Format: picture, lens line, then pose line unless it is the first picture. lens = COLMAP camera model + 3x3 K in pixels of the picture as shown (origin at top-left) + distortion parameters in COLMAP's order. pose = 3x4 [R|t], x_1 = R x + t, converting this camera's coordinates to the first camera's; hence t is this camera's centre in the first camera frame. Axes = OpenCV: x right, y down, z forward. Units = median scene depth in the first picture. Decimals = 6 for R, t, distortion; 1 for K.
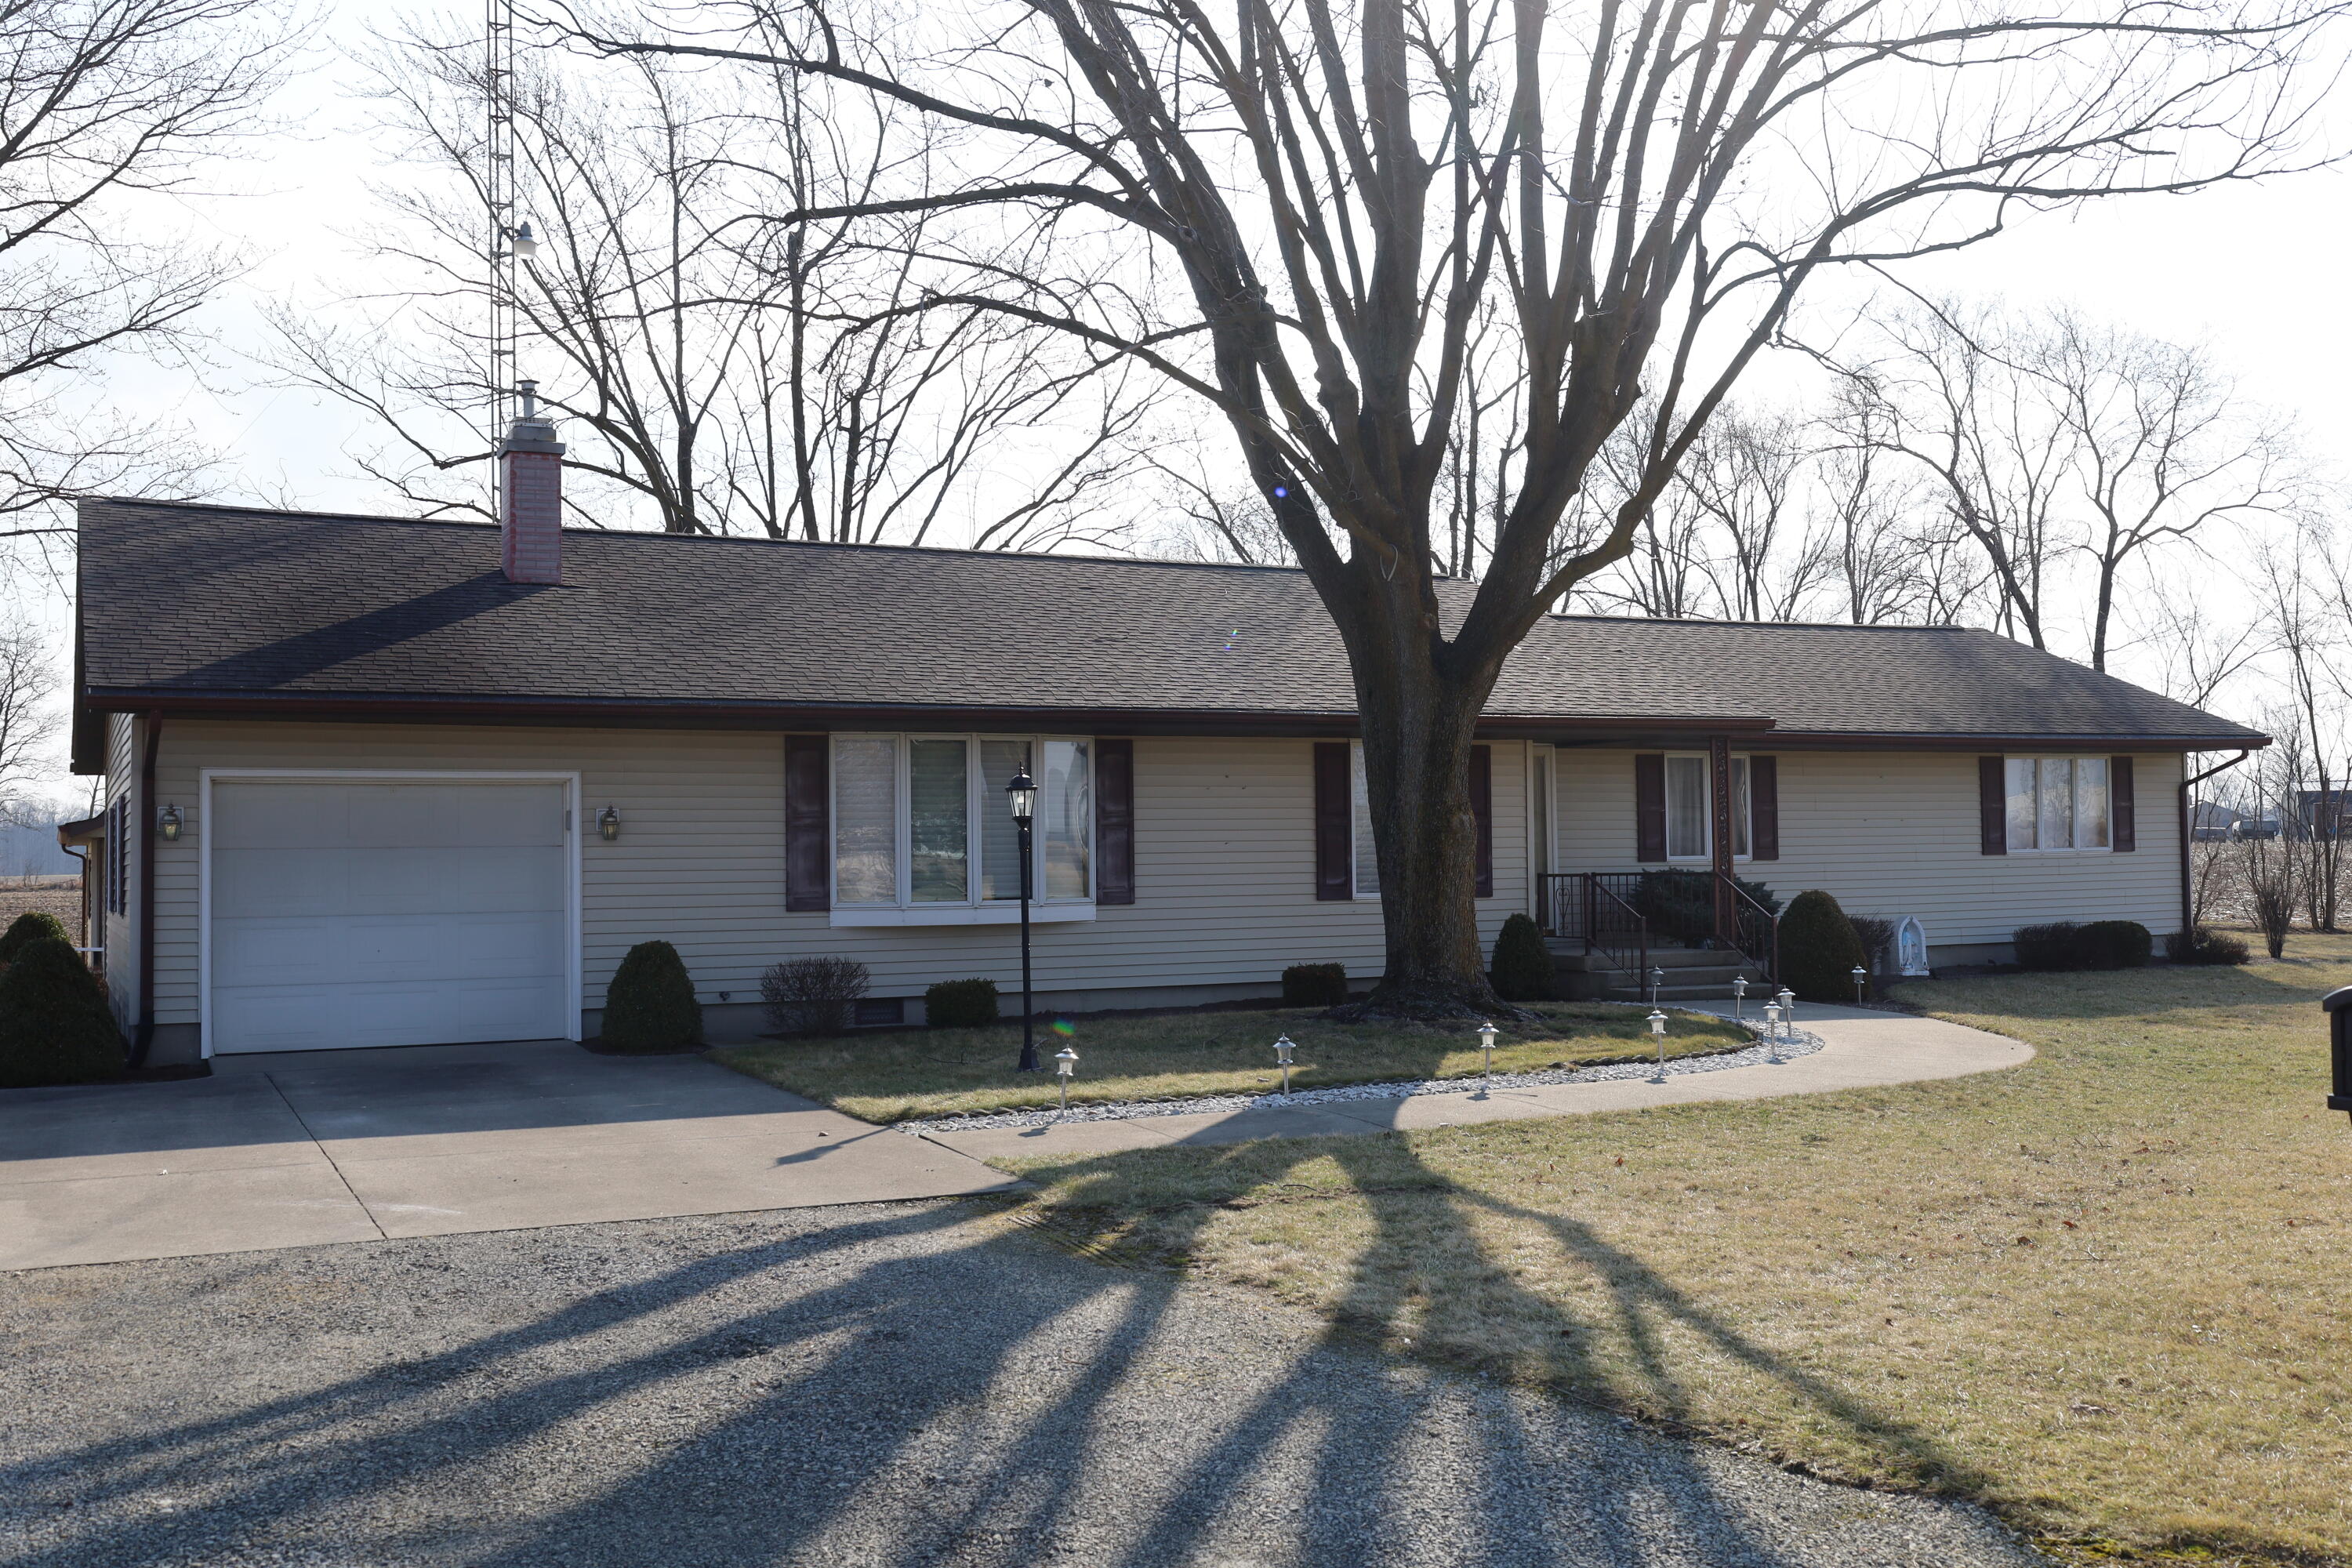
lens RADIAL K [[2199.5, 0, 1174.4], [0, 2199.5, 781.1], [0, 0, 1]] dist [0.011651, 0.000000]
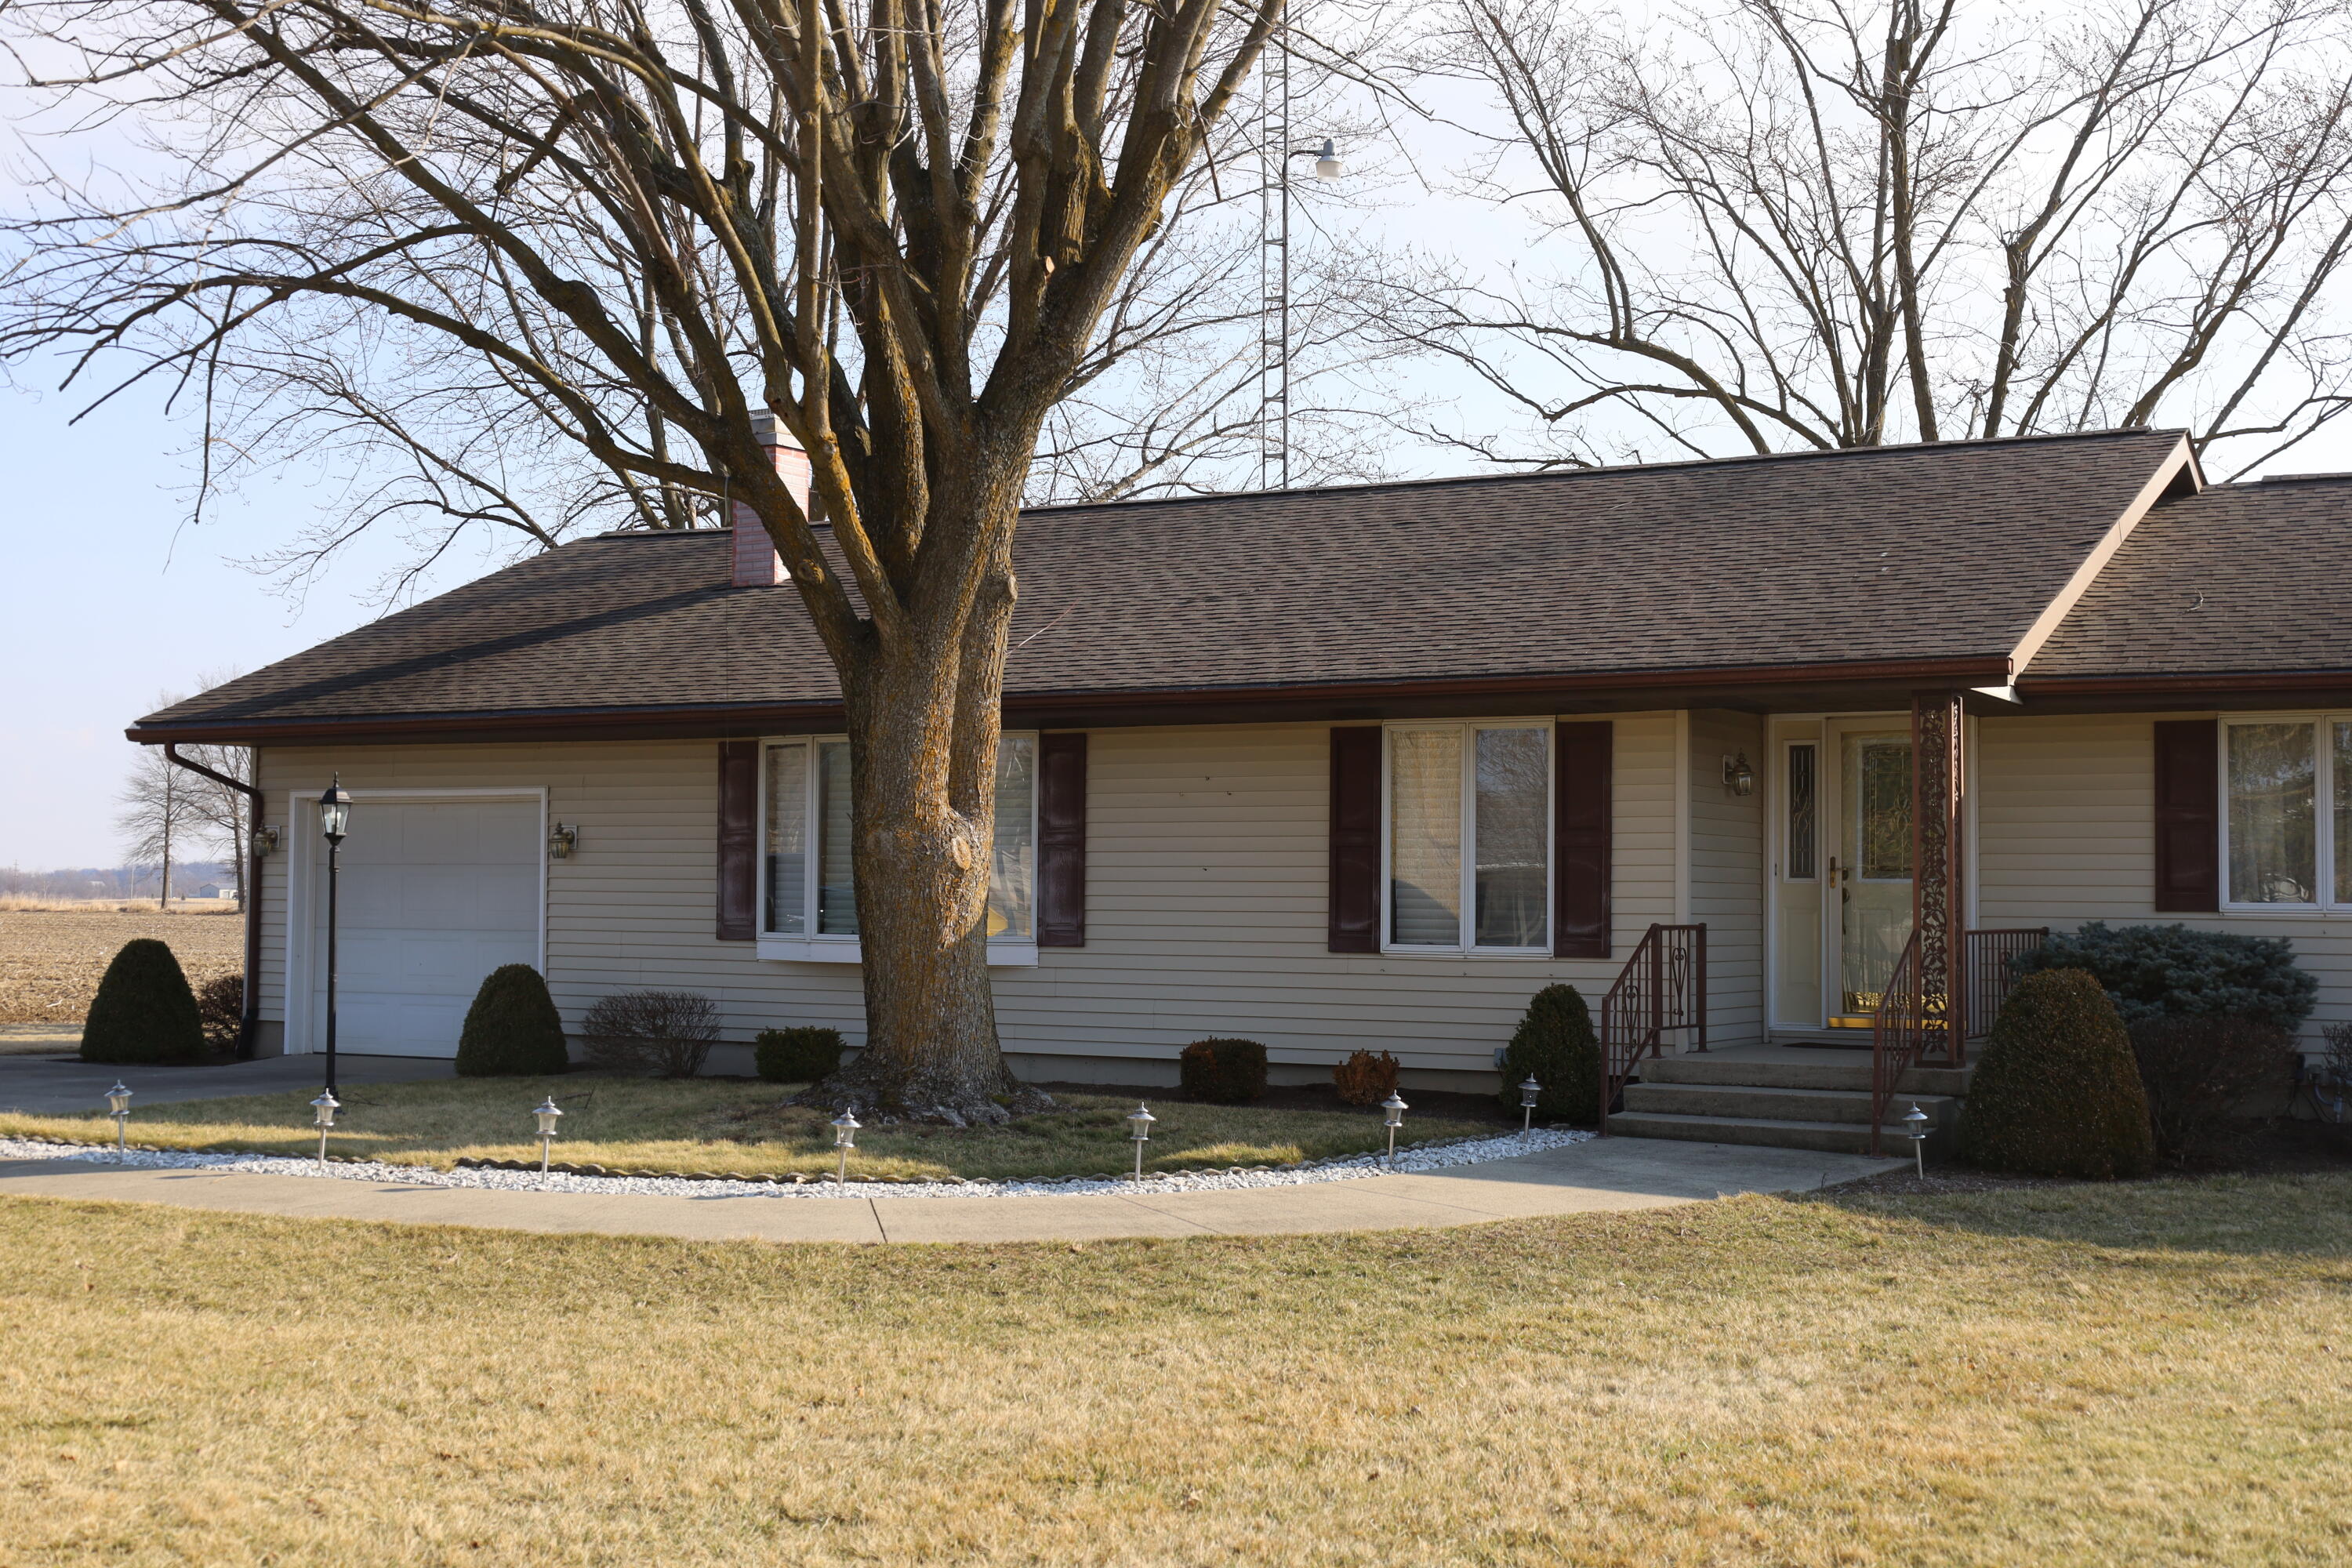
lens RADIAL K [[2859.0, 0, 1170.1], [0, 2859.0, 770.3], [0, 0, 1]] dist [0.028592, 0.000000]
pose [[0.556306, -0.017966, -0.830783, 0.825251], [0.016860, 0.999804, -0.010332, 0.005330], [0.830806, -0.008259, 0.556500, 0.473192]]
